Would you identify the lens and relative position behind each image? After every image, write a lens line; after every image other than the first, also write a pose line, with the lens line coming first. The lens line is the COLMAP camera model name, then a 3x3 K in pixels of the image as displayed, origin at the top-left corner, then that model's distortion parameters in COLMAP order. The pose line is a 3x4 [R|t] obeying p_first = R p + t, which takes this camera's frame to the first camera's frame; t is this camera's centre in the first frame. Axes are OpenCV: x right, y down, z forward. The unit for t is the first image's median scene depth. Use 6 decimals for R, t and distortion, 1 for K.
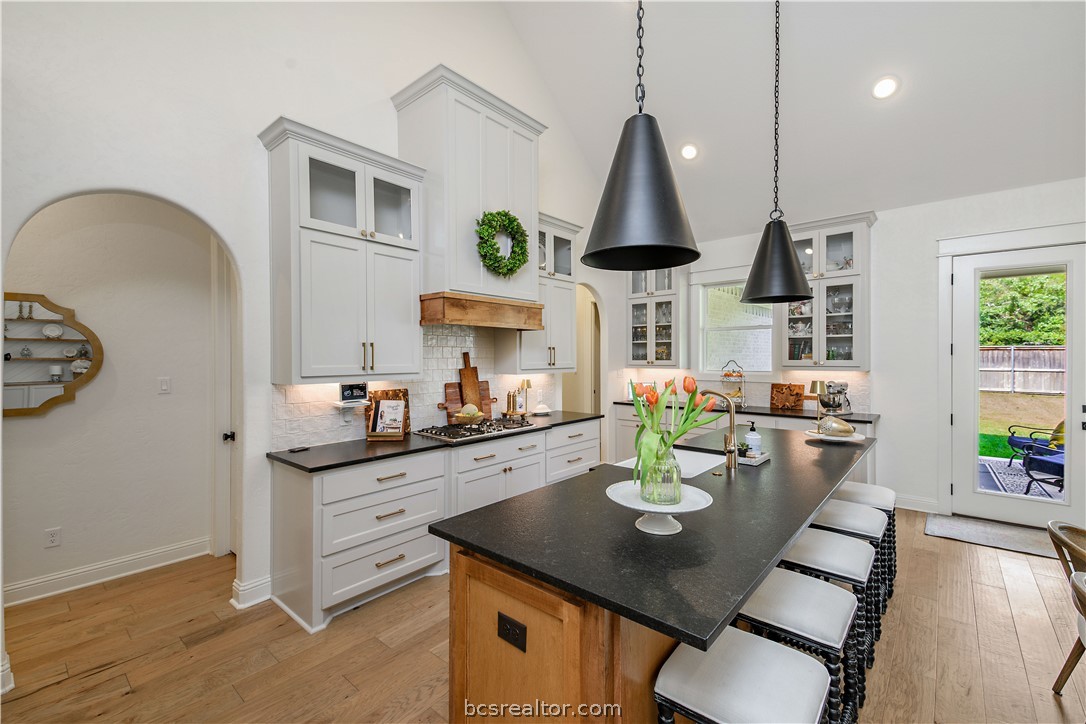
lens RADIAL K [[456.6, 0, 551.0], [0, 456.6, 357.8], [0, 0, 1]] dist [0.035988, -0.000057]
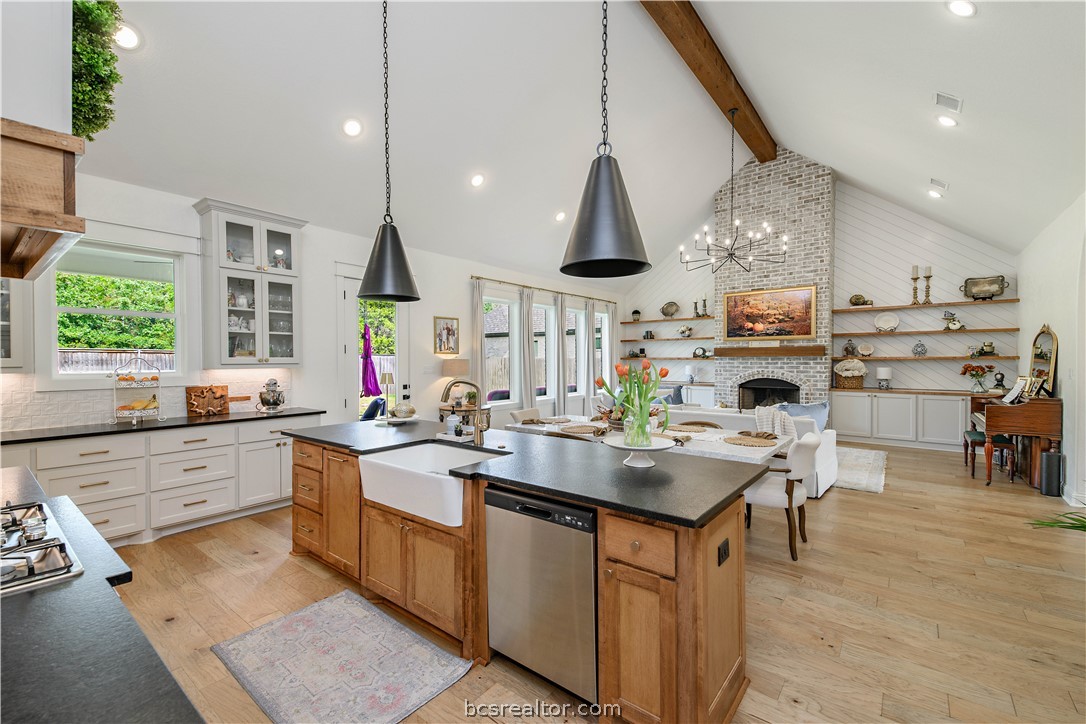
lens RADIAL K [[456.9, 0, 544.3], [0, 456.9, 365.0], [0, 0, 1]] dist [0.020601, -0.000187]
pose [[-0.036192, -0.010403, 0.999291, -0.443562], [0.003829, 0.999937, 0.010548, 0.014329], [-0.999338, 0.004208, -0.036150, 0.502425]]
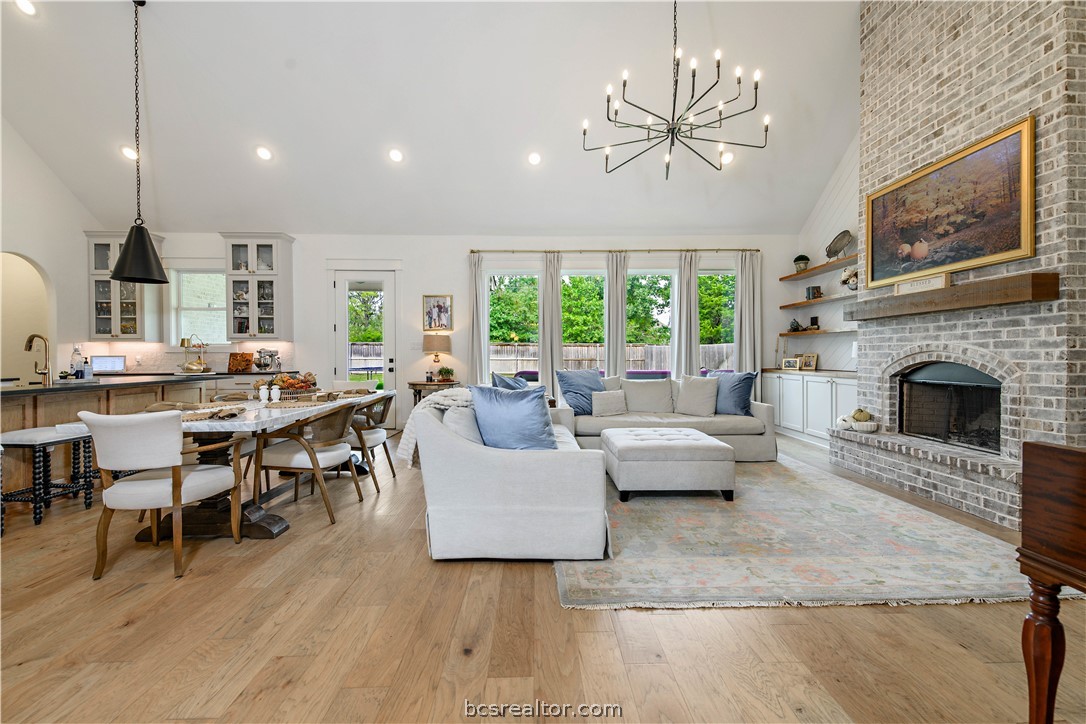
lens RADIAL K [[465.7, 0, 547.3], [0, 465.7, 361.0], [0, 0, 1]] dist [0.045777, -0.022971]
pose [[0.749310, -0.007146, 0.662181, 0.333299], [0.001971, 0.999961, 0.008561, 0.085859], [-0.662217, -0.005109, 0.749295, -0.723127]]
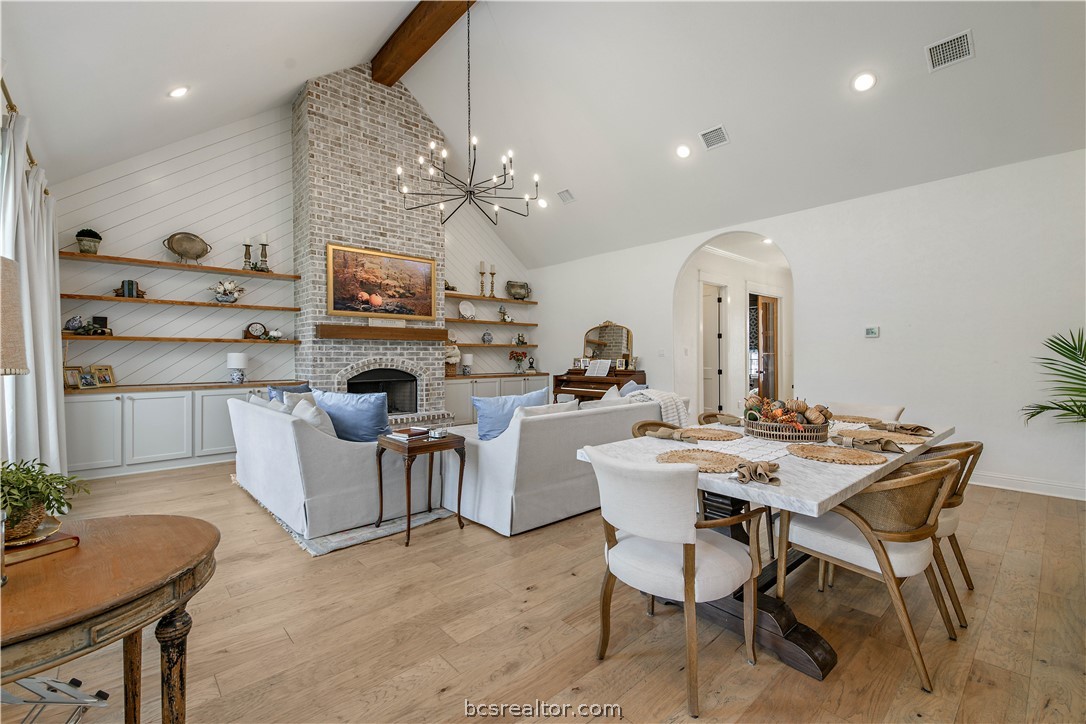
lens RADIAL K [[460.5, 0, 550.9], [0, 460.5, 361.2], [0, 0, 1]] dist [0.018524, -0.000203]
pose [[-0.993182, 0.005164, 0.116460, 0.785475], [0.006343, 0.999932, 0.009761, 0.061413], [-0.116402, 0.010433, -0.993147, 0.921064]]
